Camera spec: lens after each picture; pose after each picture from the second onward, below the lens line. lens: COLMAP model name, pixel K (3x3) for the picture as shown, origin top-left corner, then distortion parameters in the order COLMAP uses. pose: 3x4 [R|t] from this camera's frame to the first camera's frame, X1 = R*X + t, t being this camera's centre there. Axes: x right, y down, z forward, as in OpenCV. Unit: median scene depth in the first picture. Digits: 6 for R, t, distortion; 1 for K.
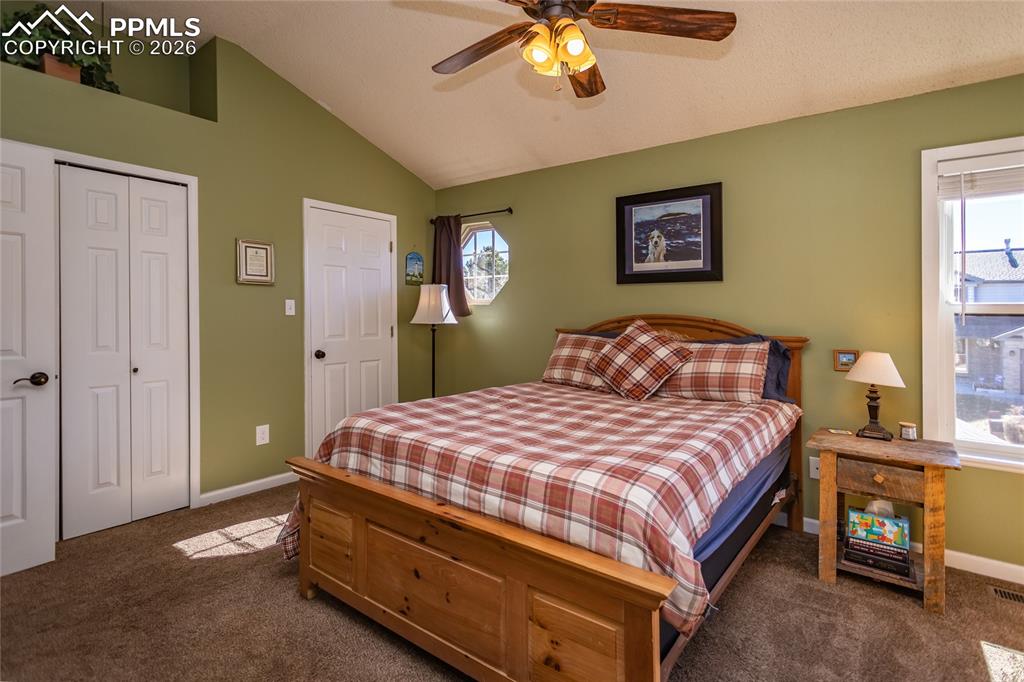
lens RADIAL K [[497.6, 0, 523.0], [0, 497.6, 322.1], [0, 0, 1]] dist [0.002893, -0.001669]
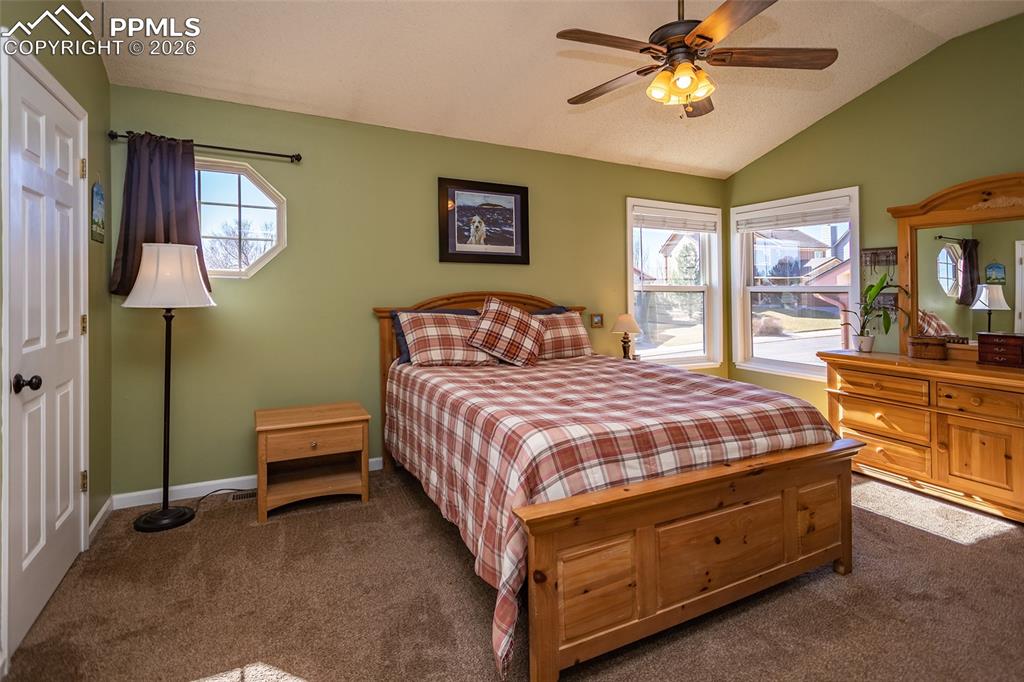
lens RADIAL K [[497.6, 0, 466.9], [0, 497.6, 284.9], [0, 0, 1]] dist [0.002893, -0.001669]
pose [[0.466179, 0.003640, 0.884683, -0.828151], [0.011236, 0.999887, -0.010035, -0.021551], [-0.884619, 0.014619, 0.466085, 0.570372]]
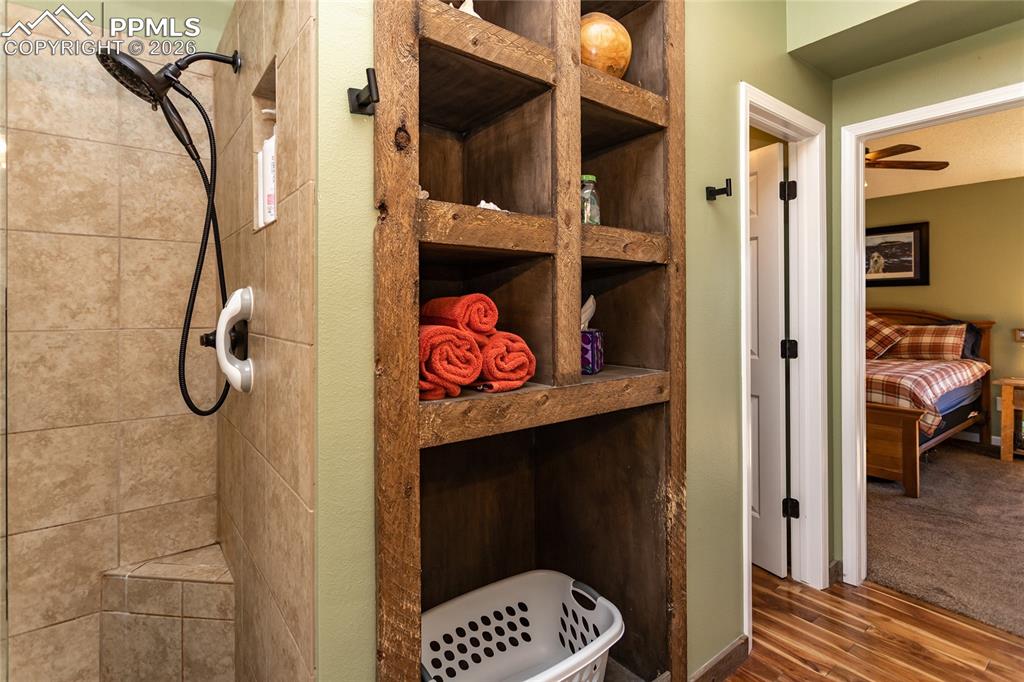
lens RADIAL K [[497.6, 0, 515.4], [0, 497.6, 322.1], [0, 0, 1]] dist [0.002893, -0.001669]
pose [[0.965798, -0.001532, -0.259293, -0.458658], [0.003962, 0.999953, 0.008849, 0.012540], [0.259267, -0.009574, 0.965758, -0.865048]]
